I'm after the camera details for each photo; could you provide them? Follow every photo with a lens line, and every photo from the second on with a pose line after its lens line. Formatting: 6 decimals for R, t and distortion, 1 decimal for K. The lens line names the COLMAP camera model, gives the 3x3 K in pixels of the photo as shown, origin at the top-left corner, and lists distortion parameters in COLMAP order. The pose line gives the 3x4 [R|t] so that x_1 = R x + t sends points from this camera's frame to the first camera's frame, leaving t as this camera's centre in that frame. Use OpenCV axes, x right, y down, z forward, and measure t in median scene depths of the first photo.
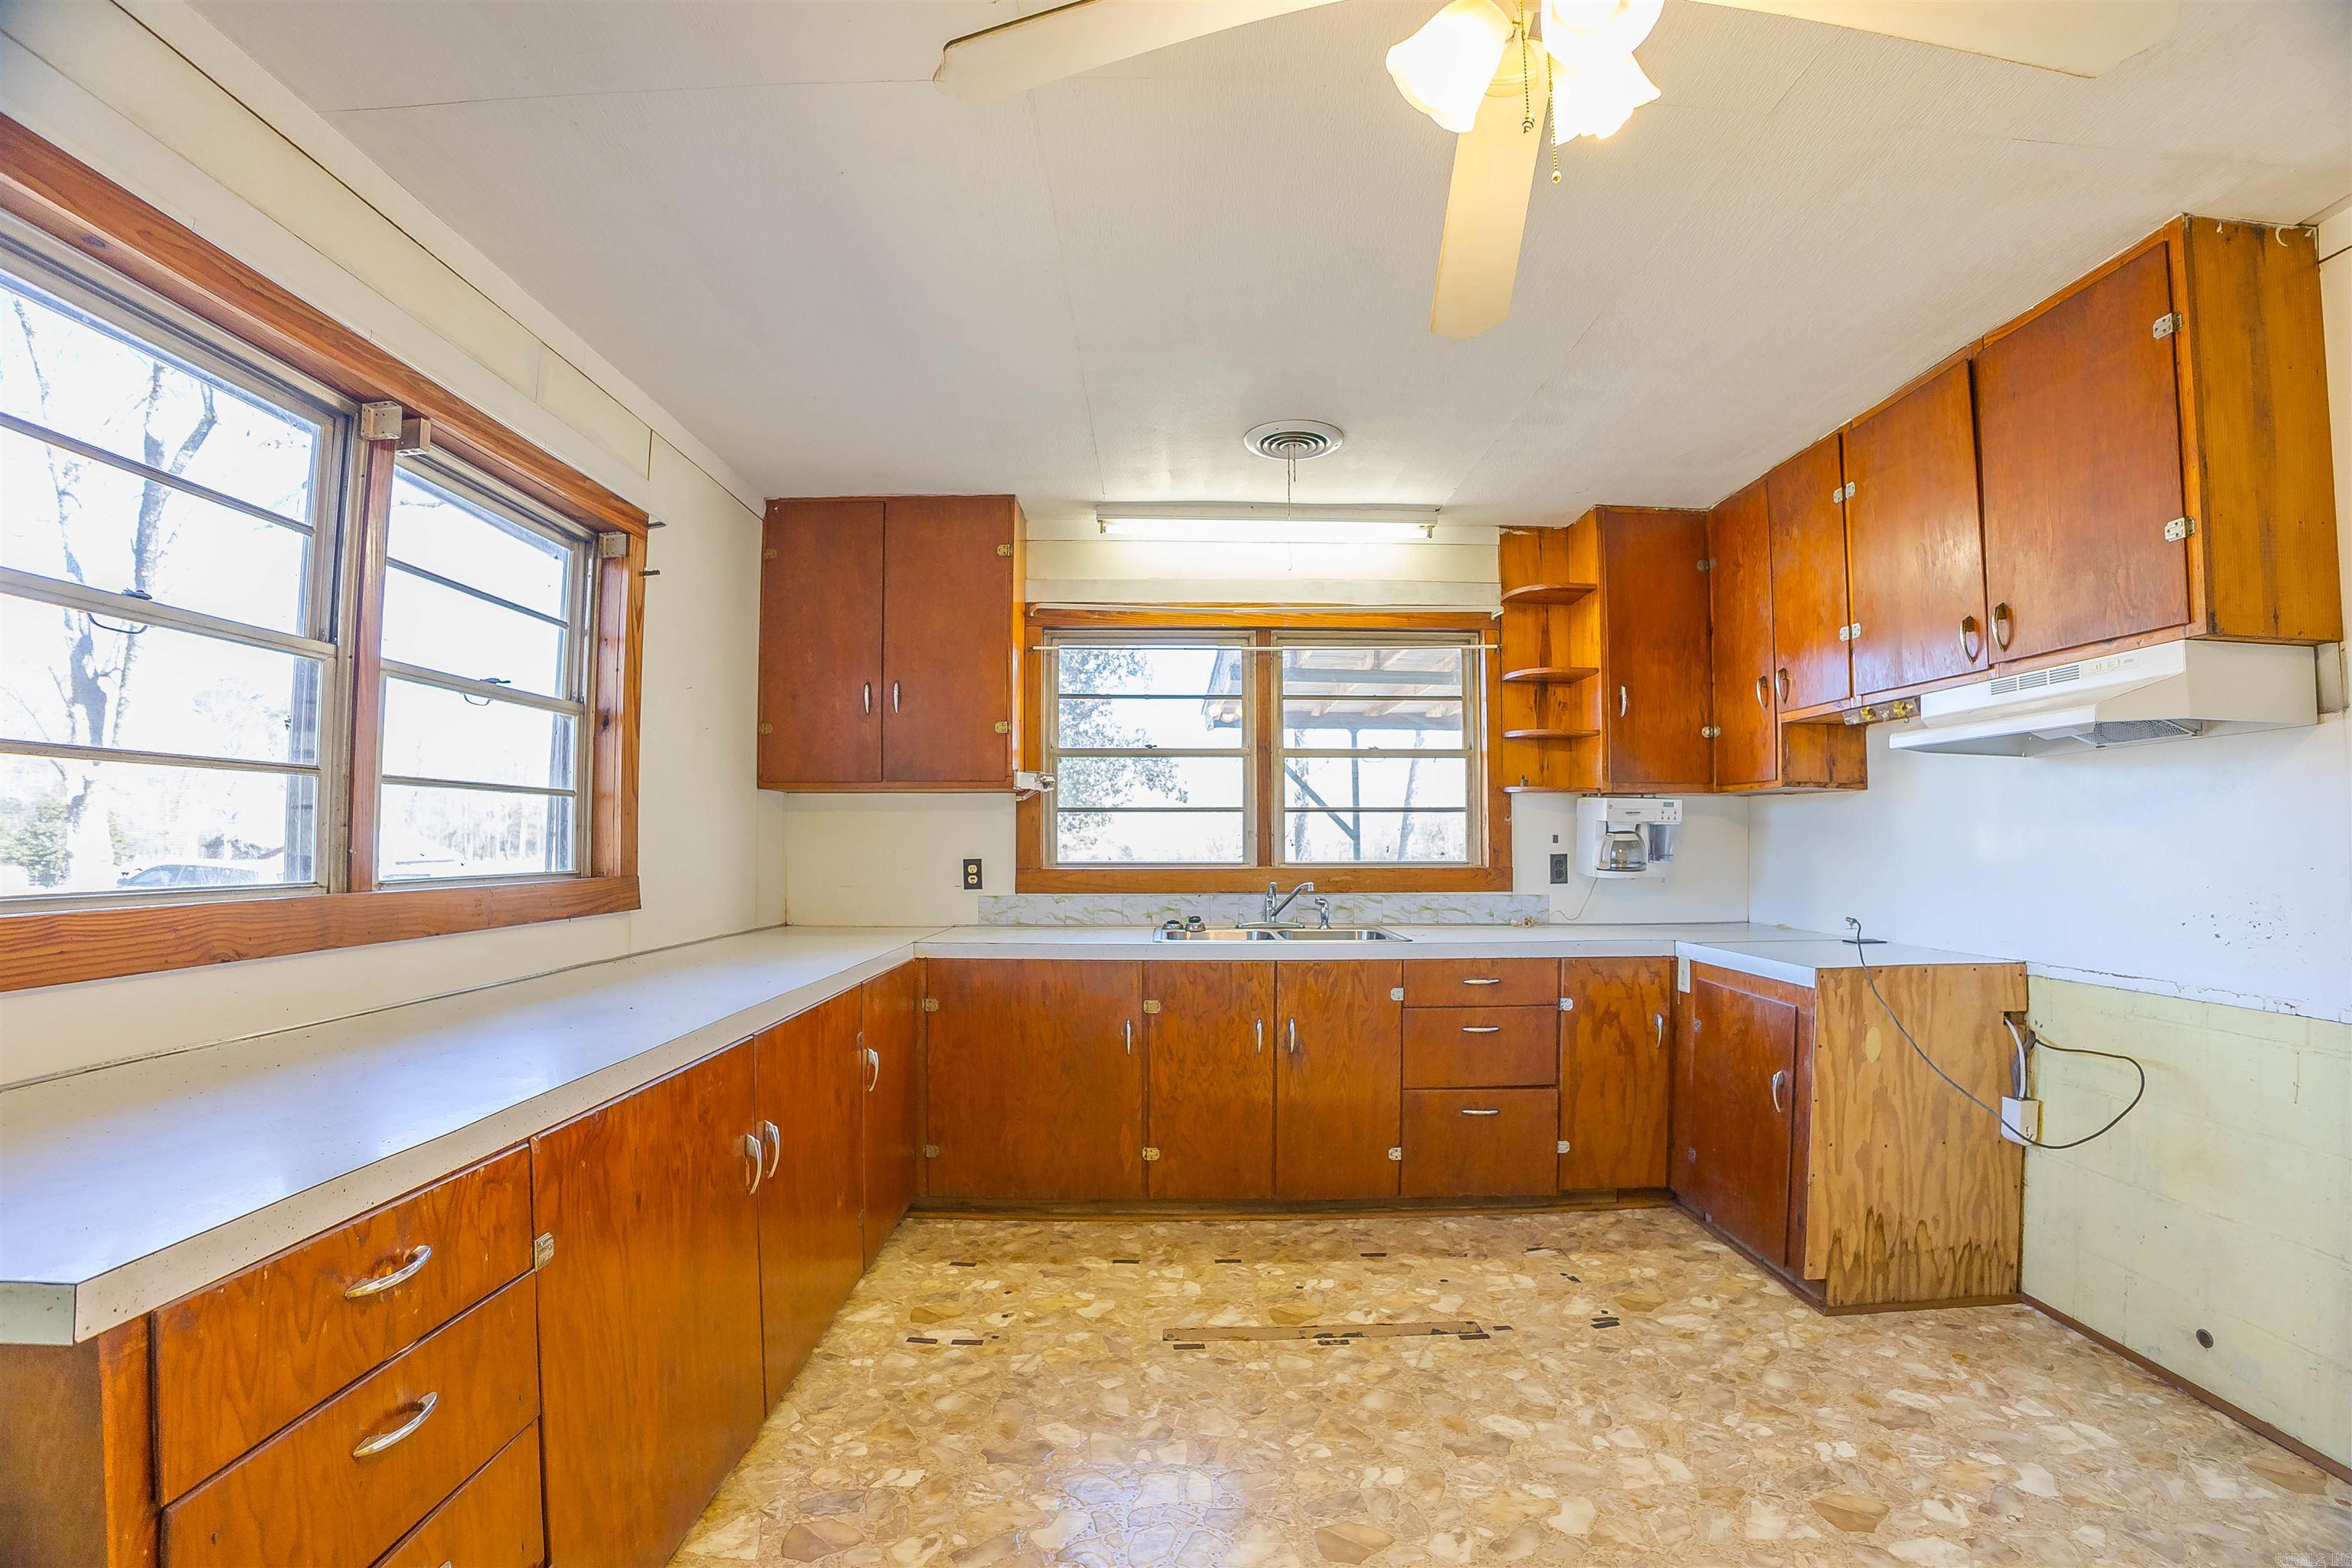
lens RADIAL K [[1052.5, 0, 1176.0], [0, 1052.5, 784.0], [0, 0, 1]] dist [-0.127980, 0.031189]
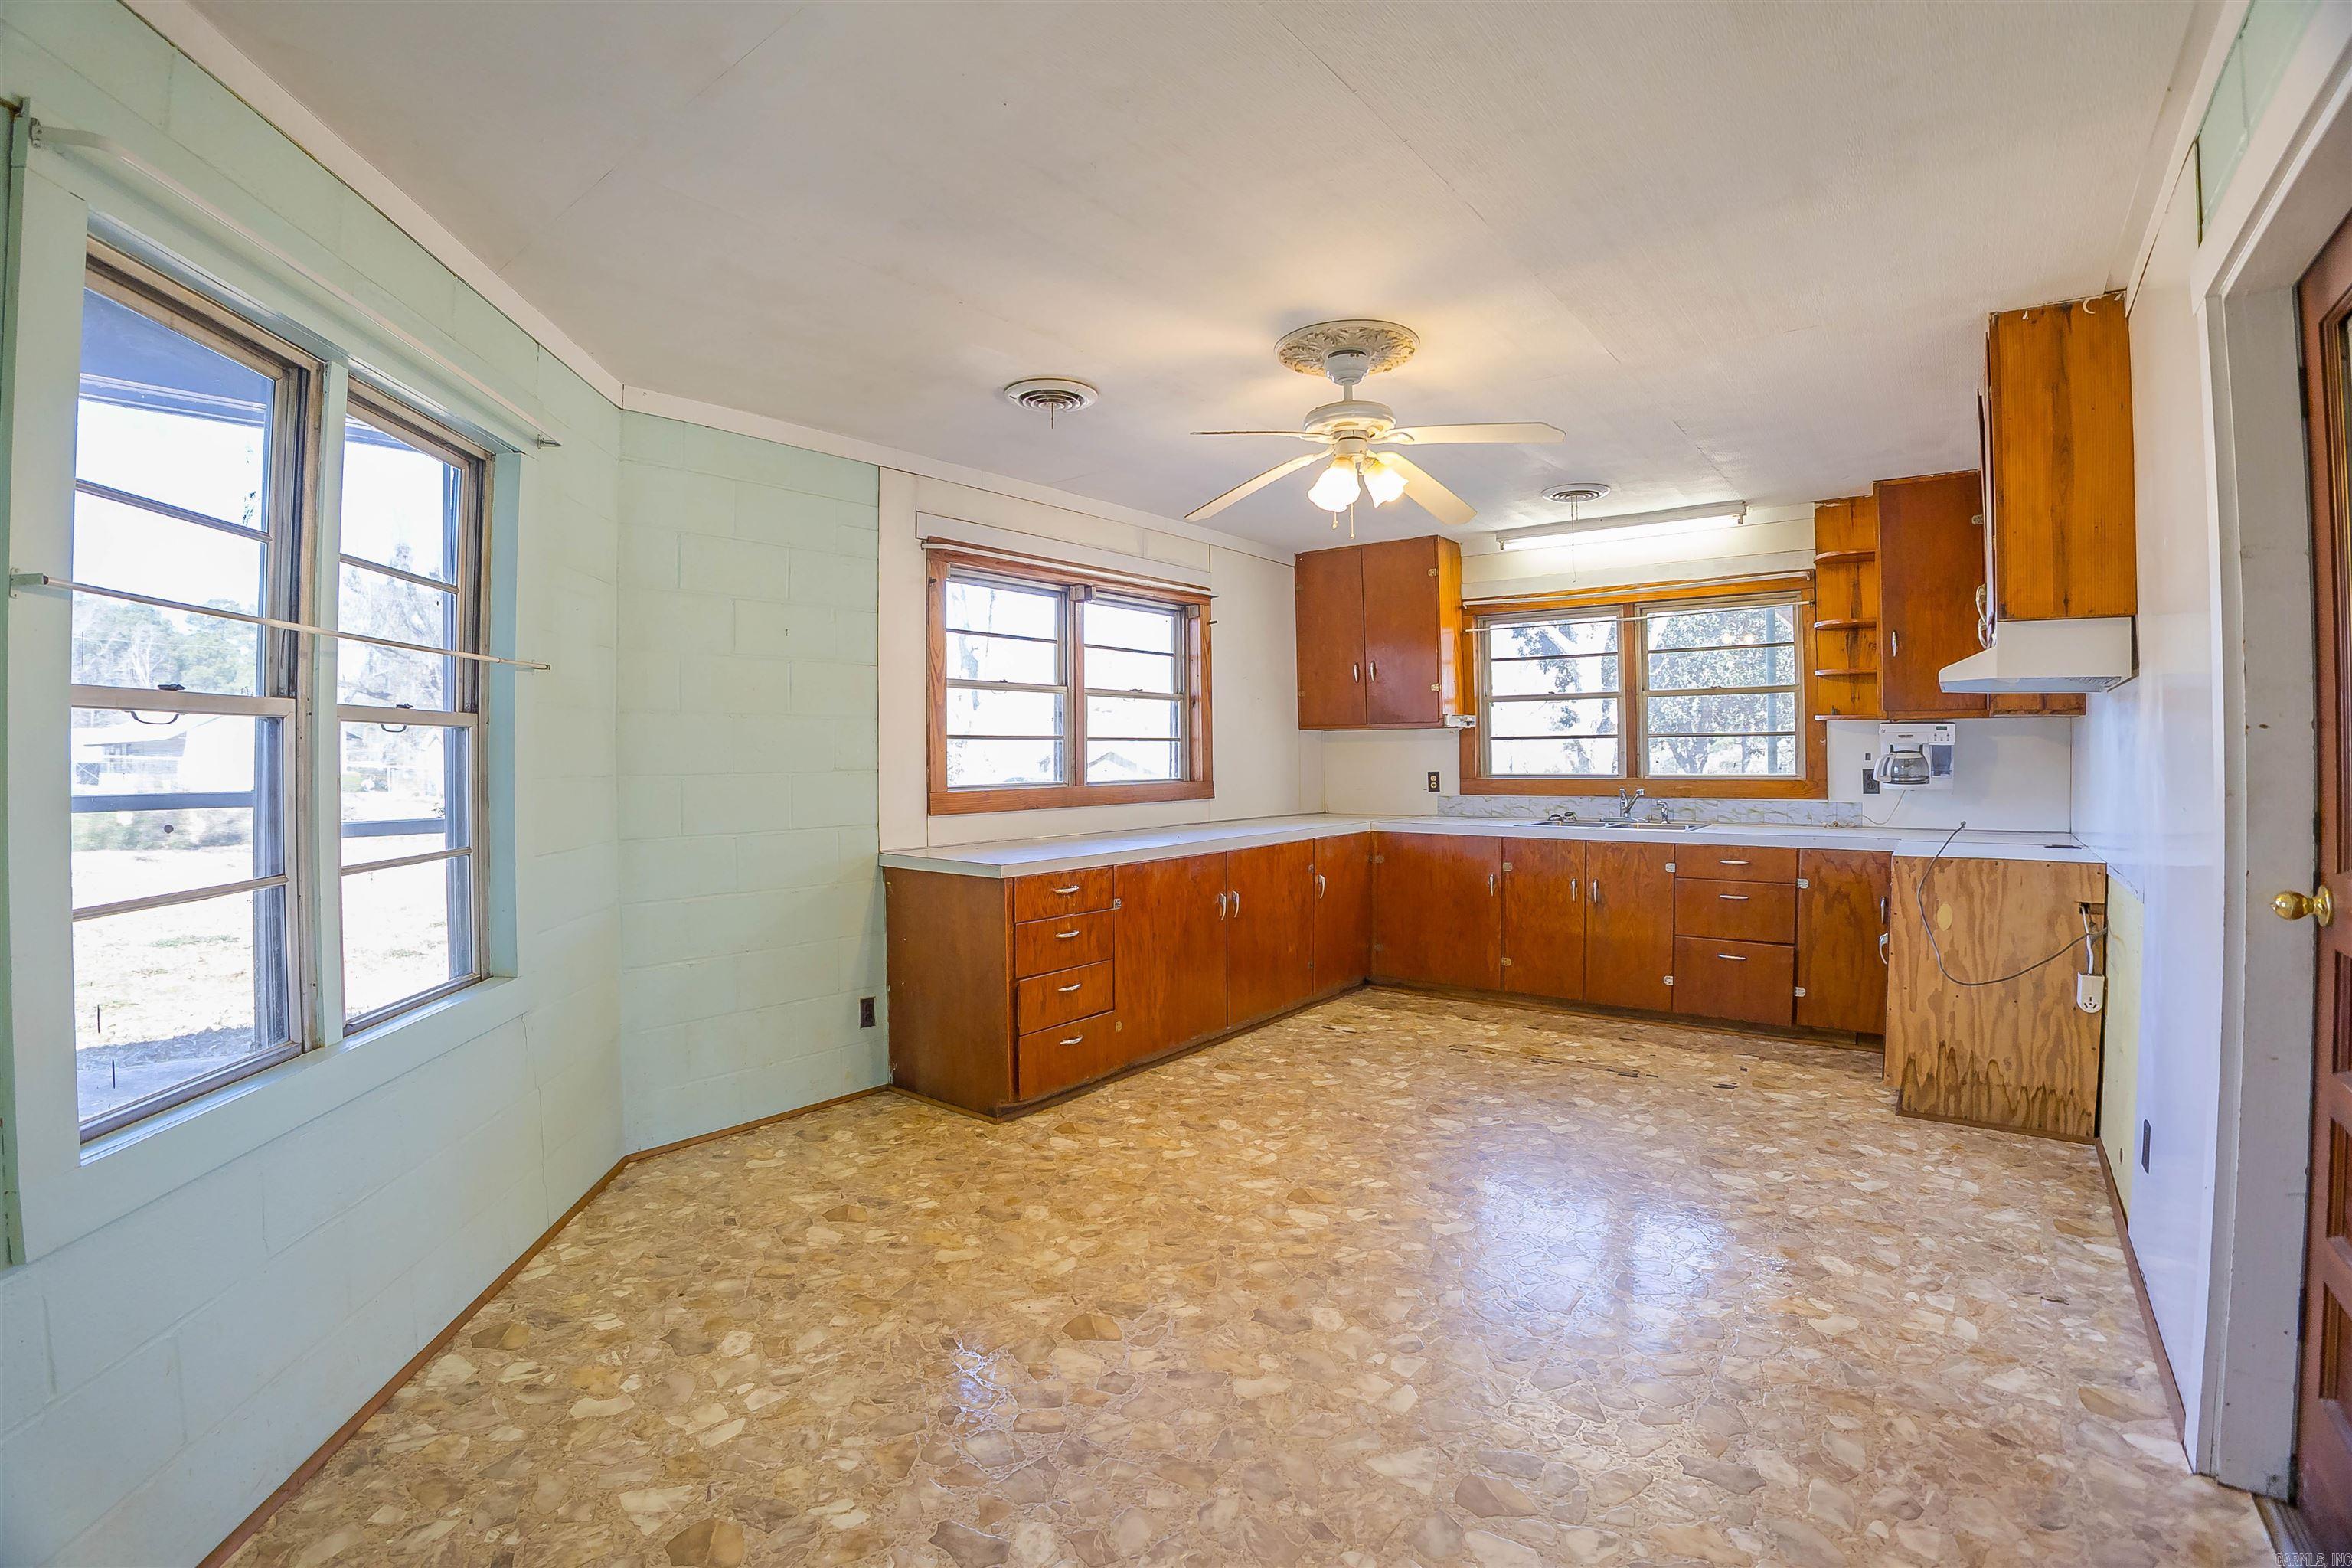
lens RADIAL K [[1057.4, 0, 1171.9], [0, 1057.4, 709.0], [0, 0, 1]] dist [-0.062734, 0.000013]
pose [[0.775556, -0.032937, -0.630420, 0.670983], [0.040054, 0.999193, -0.002929, -0.043170], [0.630007, -0.022980, 0.776249, -0.601414]]
